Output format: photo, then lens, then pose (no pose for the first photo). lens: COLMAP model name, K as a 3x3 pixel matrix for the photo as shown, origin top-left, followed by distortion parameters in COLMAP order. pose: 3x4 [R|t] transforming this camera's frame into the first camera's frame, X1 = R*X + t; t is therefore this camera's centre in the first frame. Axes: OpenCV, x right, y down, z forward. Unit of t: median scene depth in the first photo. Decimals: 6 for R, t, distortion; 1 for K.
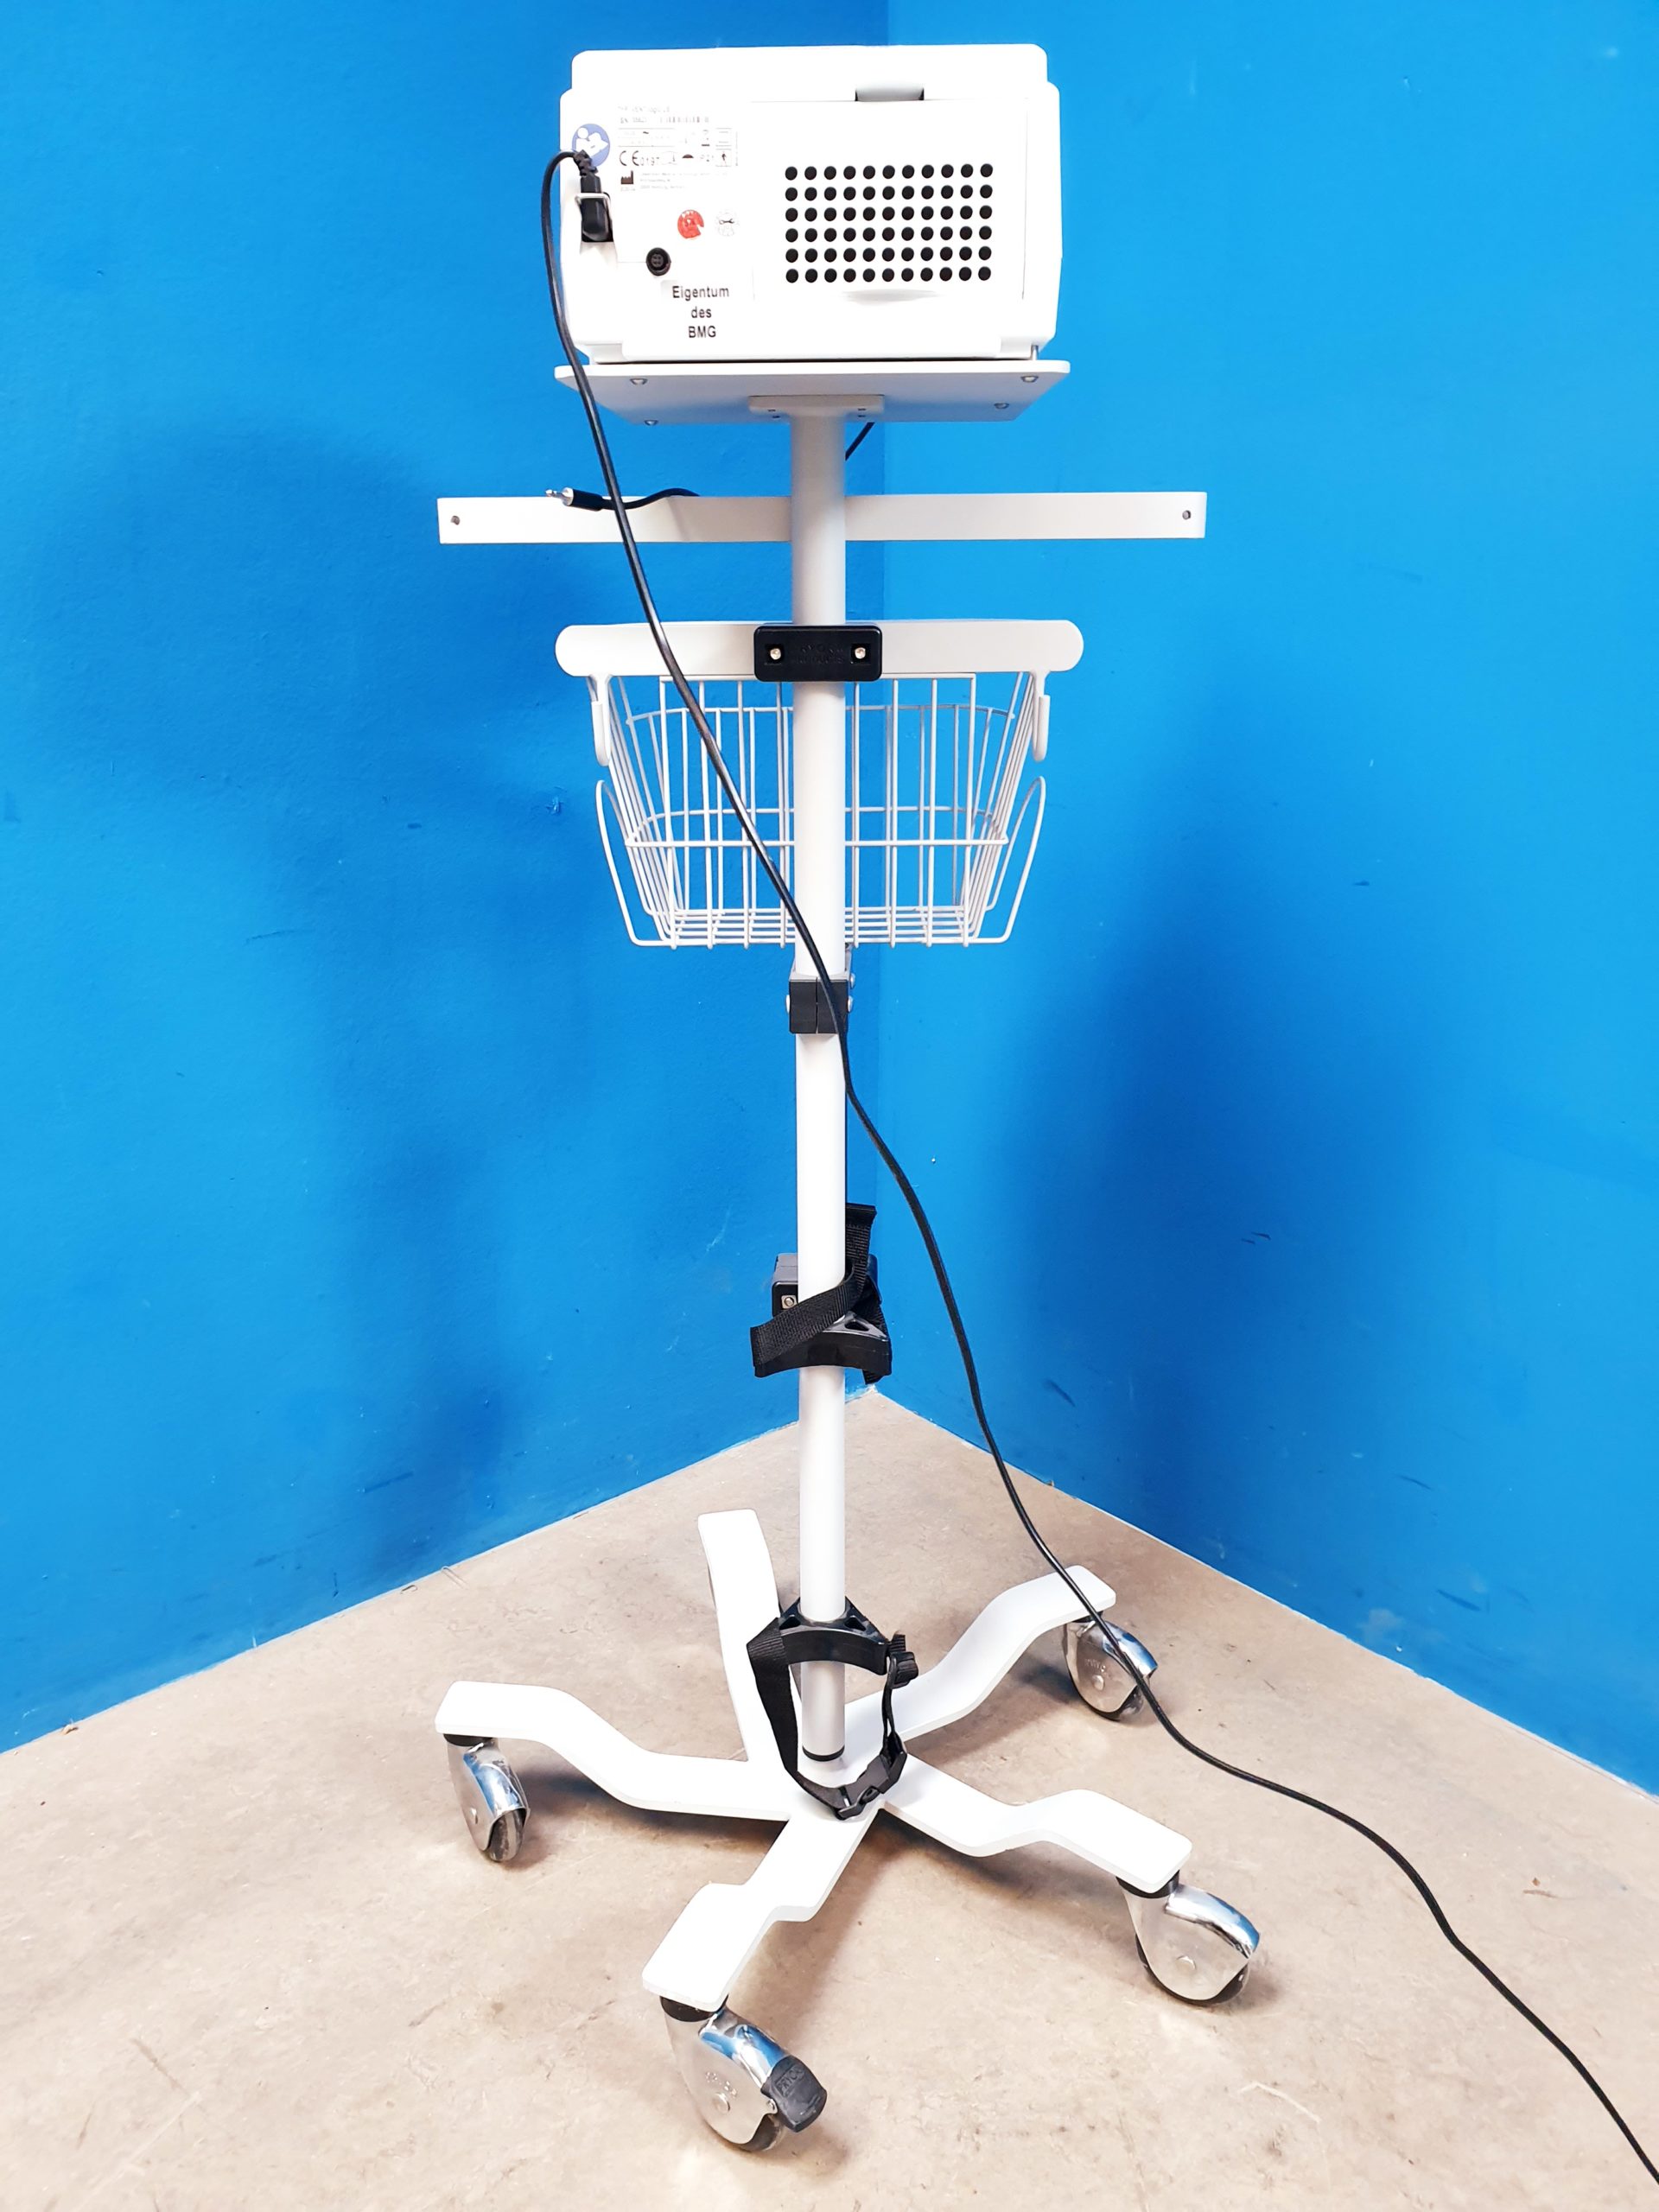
lens RADIAL K [[1795.6, 0, 846.2], [0, 1795.6, 1098.9], [0, 0, 1]] dist [-0.091161, 0.085075]
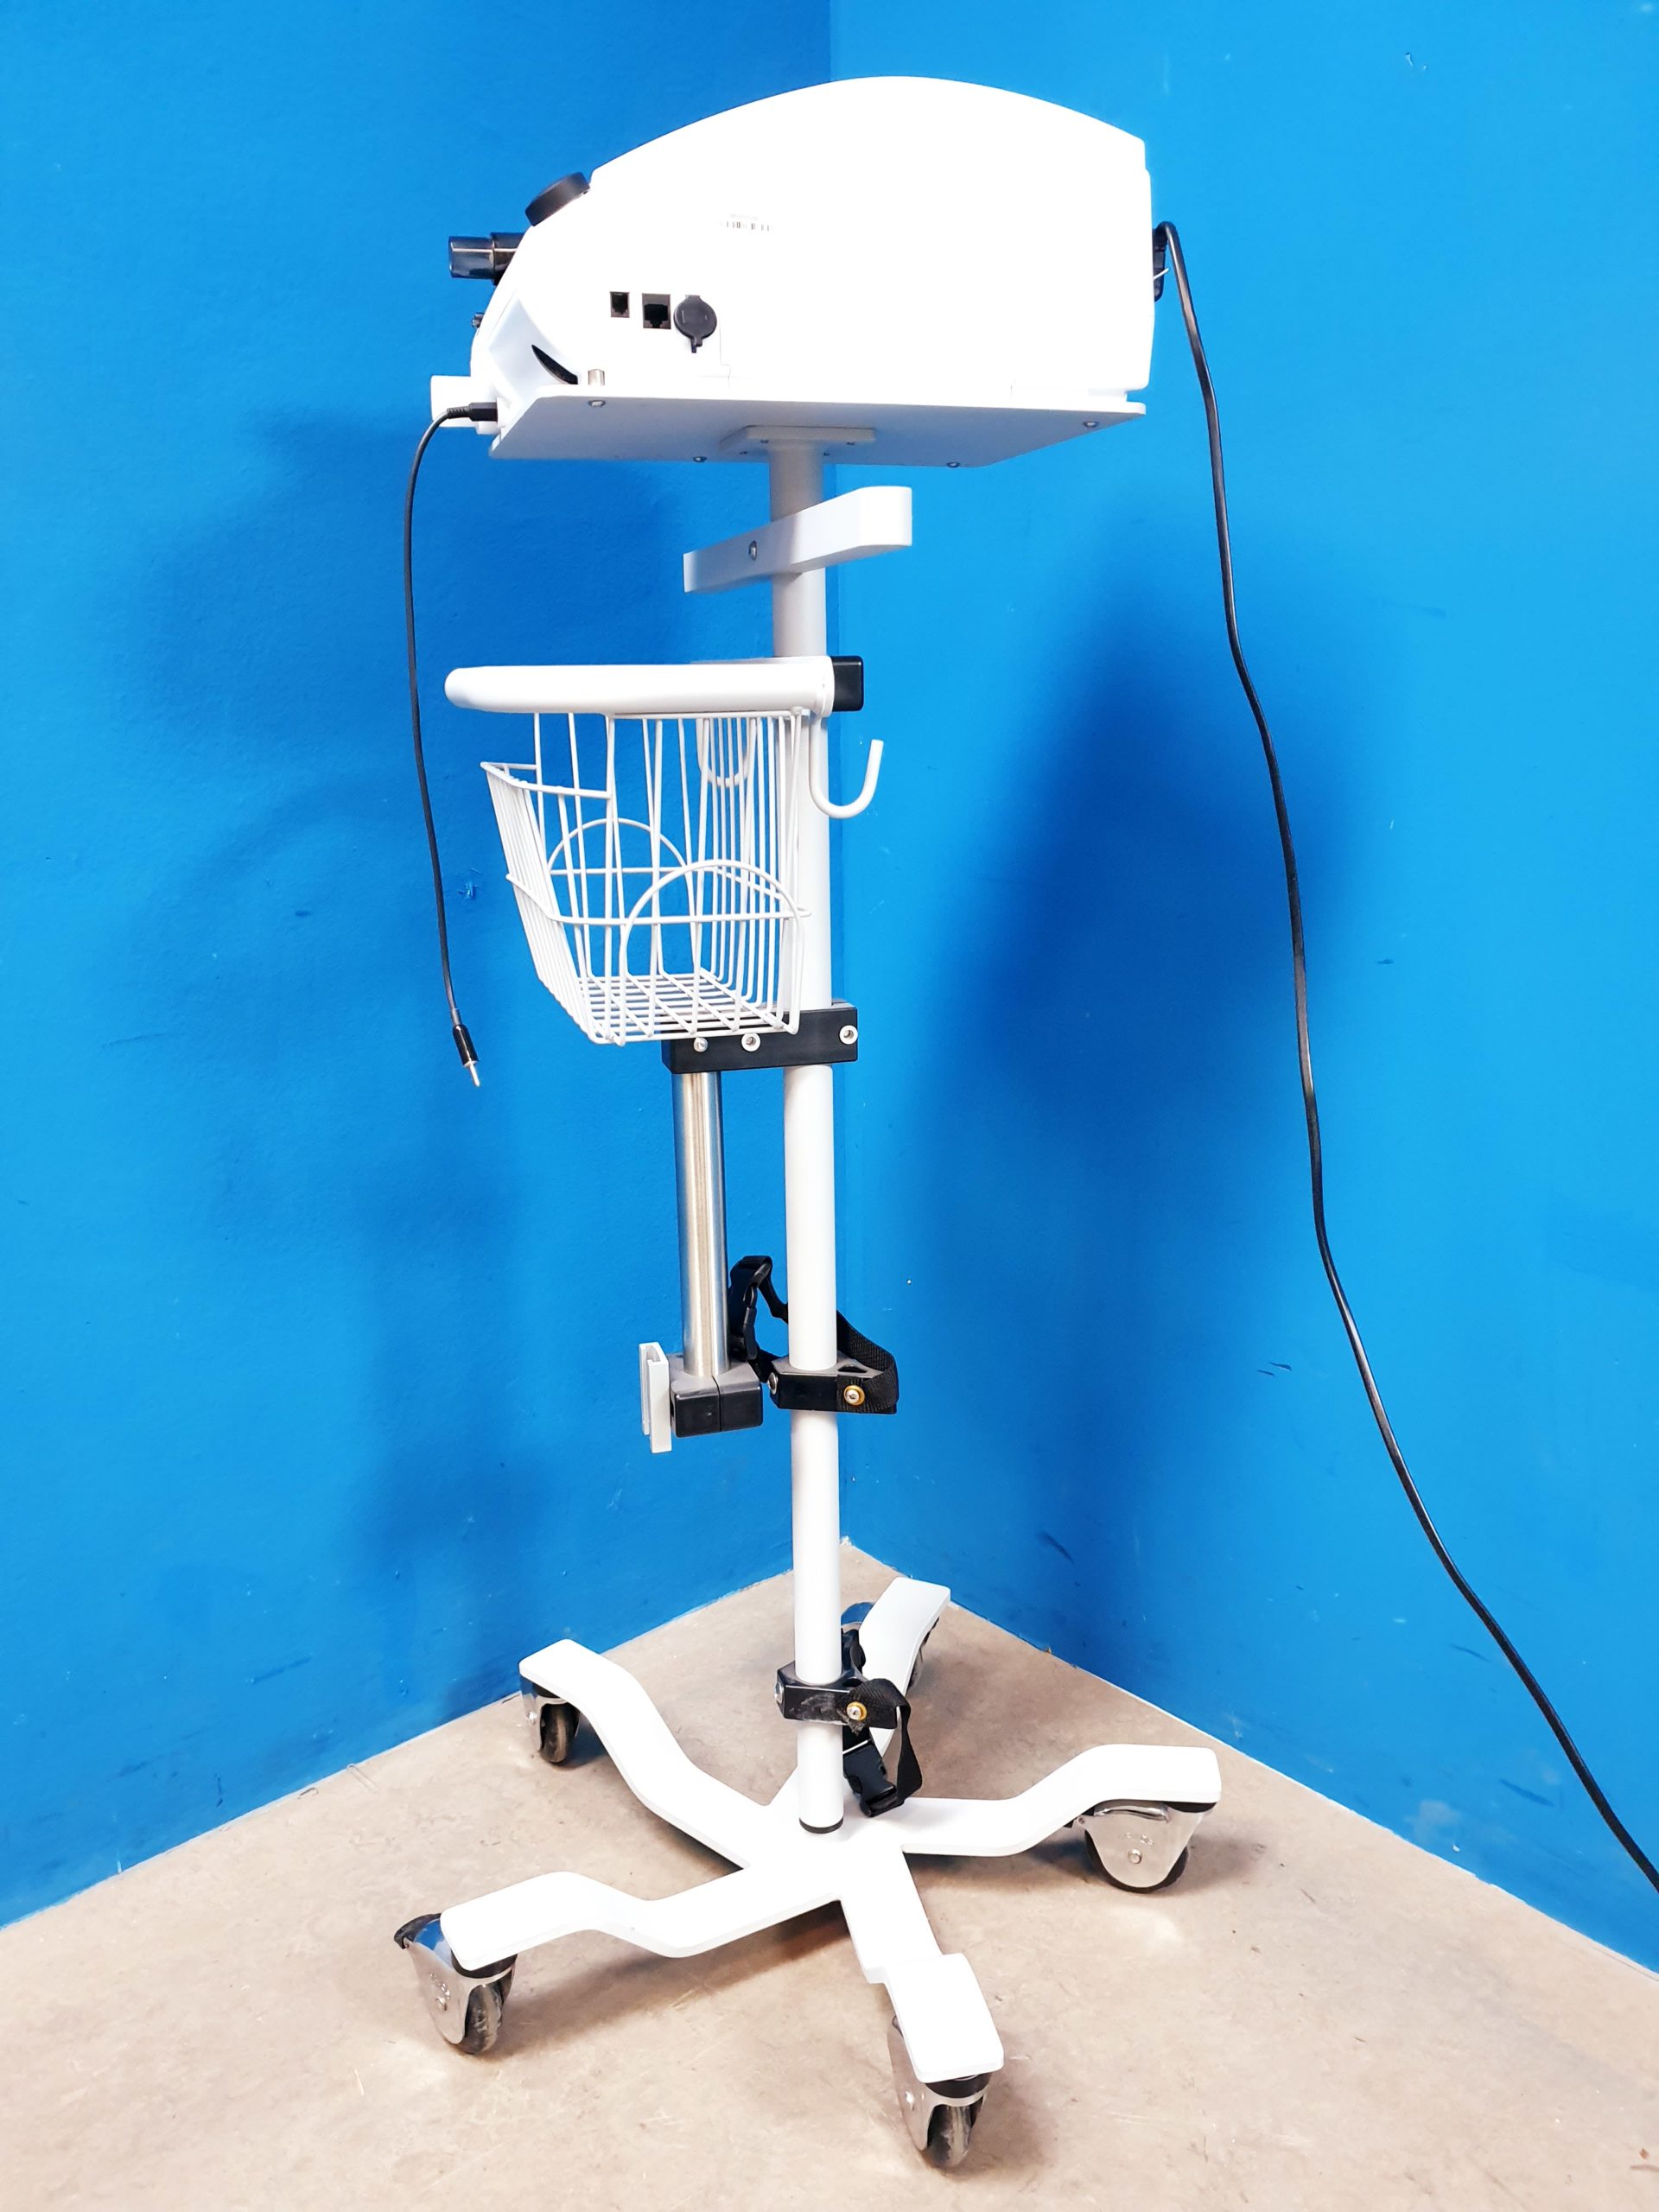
lens RADIAL K [[1795.6, 0, 850.0], [0, 1795.6, 1060.5], [0, 0, 1]] dist [-0.091161, 0.085075]
pose [[0.999838, -0.015746, 0.008736, 0.018294], [0.016397, 0.996632, -0.080346, -0.007211], [-0.007442, 0.080476, 0.996729, 0.134306]]
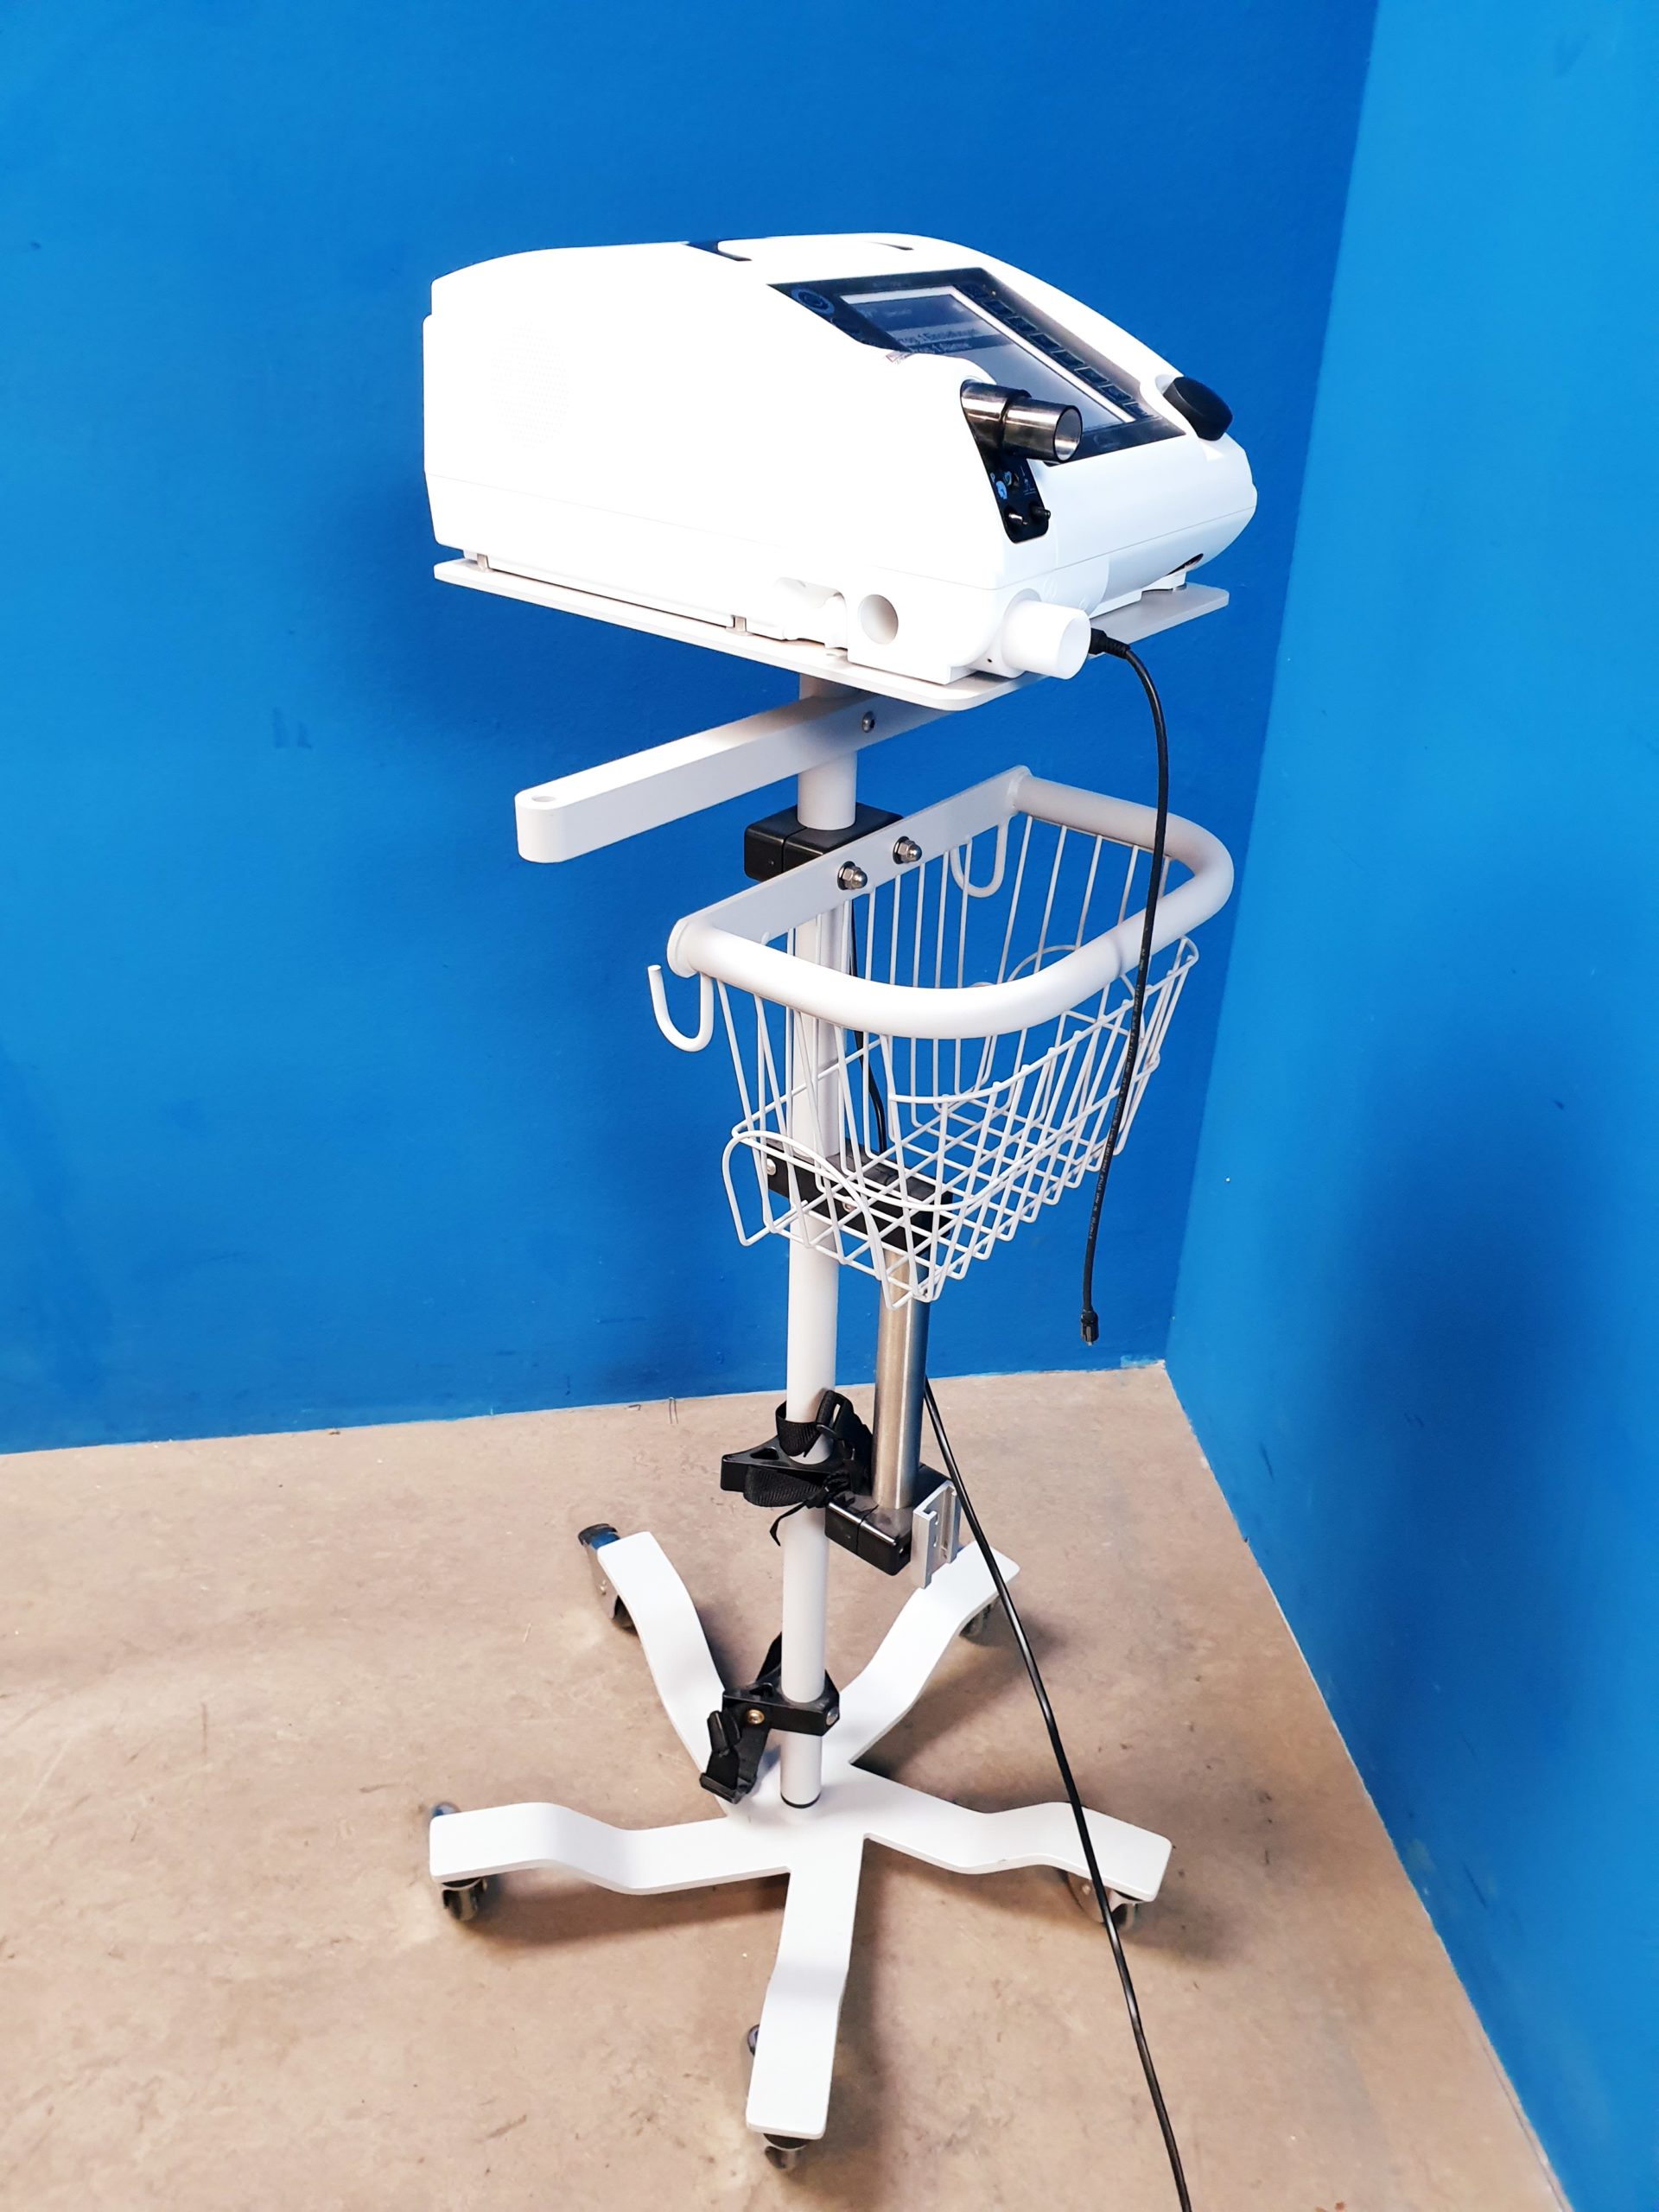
lens RADIAL K [[1795.6, 0, 838.6], [0, 1795.6, 1071.4], [0, 0, 1]] dist [-0.091161, 0.085075]
pose [[0.831308, 0.287915, -0.475428, 0.412202], [-0.182140, 0.949259, 0.256383, -0.294534], [0.525121, -0.126538, 0.841567, 0.149118]]
